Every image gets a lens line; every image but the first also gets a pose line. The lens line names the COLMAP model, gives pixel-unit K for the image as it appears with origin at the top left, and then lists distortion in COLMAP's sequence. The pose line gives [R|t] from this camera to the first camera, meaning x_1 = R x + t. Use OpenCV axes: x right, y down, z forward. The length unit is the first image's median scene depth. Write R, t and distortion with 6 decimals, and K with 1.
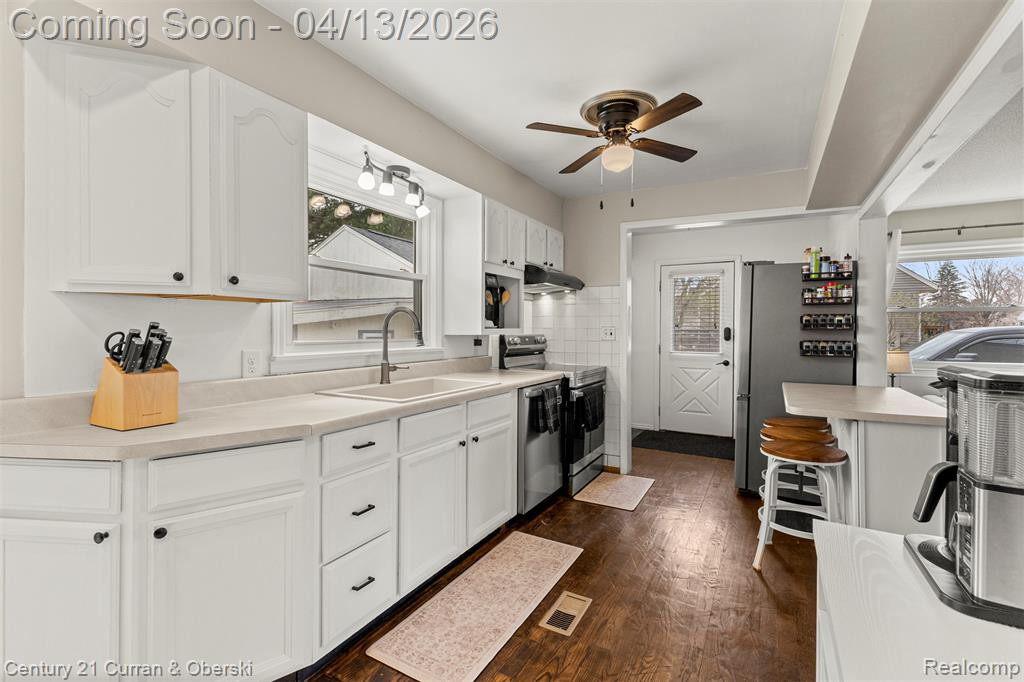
lens RADIAL K [[456.5, 0, 513.9], [0, 456.5, 337.7], [0, 0, 1]] dist [0.004384, -0.000175]
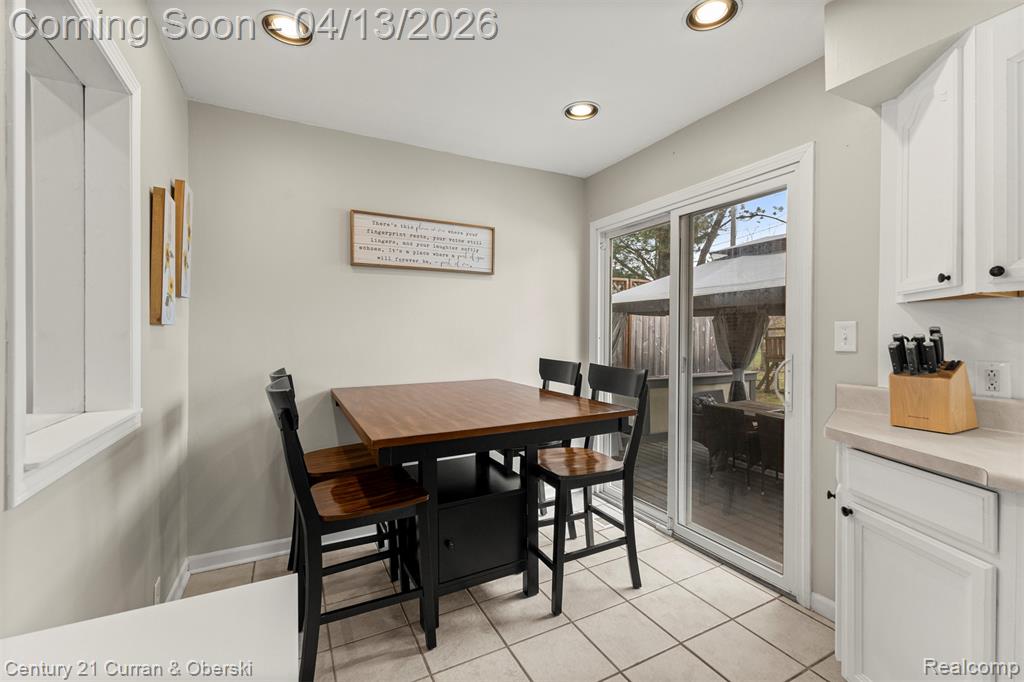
lens RADIAL K [[456.5, 0, 513.9], [0, 456.5, 337.7], [0, 0, 1]] dist [0.004384, -0.000175]
pose [[-0.535948, 0.003936, -0.844242, 0.539985], [-0.016866, 0.999740, 0.015368, -0.010551], [0.844083, 0.022475, -0.535742, 0.782492]]
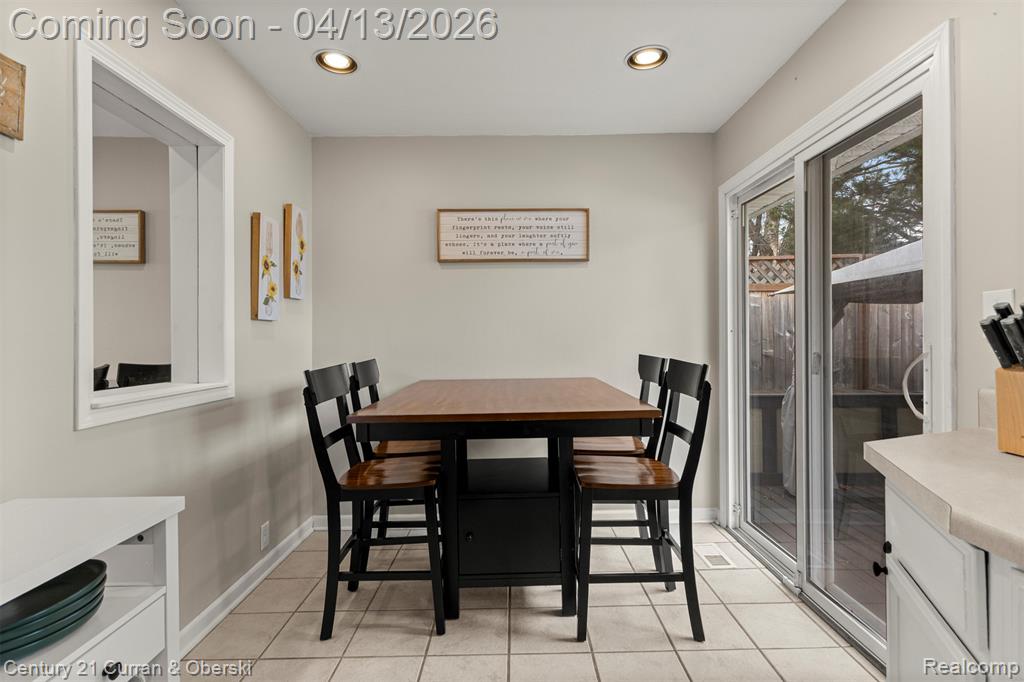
lens RADIAL K [[517.6, 0, 512.9], [0, 517.6, 336.6], [0, 0, 1]] dist [-0.000151, 0.000419]
pose [[-0.871562, 0.000130, -0.490285, 0.151111], [-0.004591, 0.999954, 0.008427, 0.026266], [0.490263, 0.009595, -0.871522, 1.254858]]
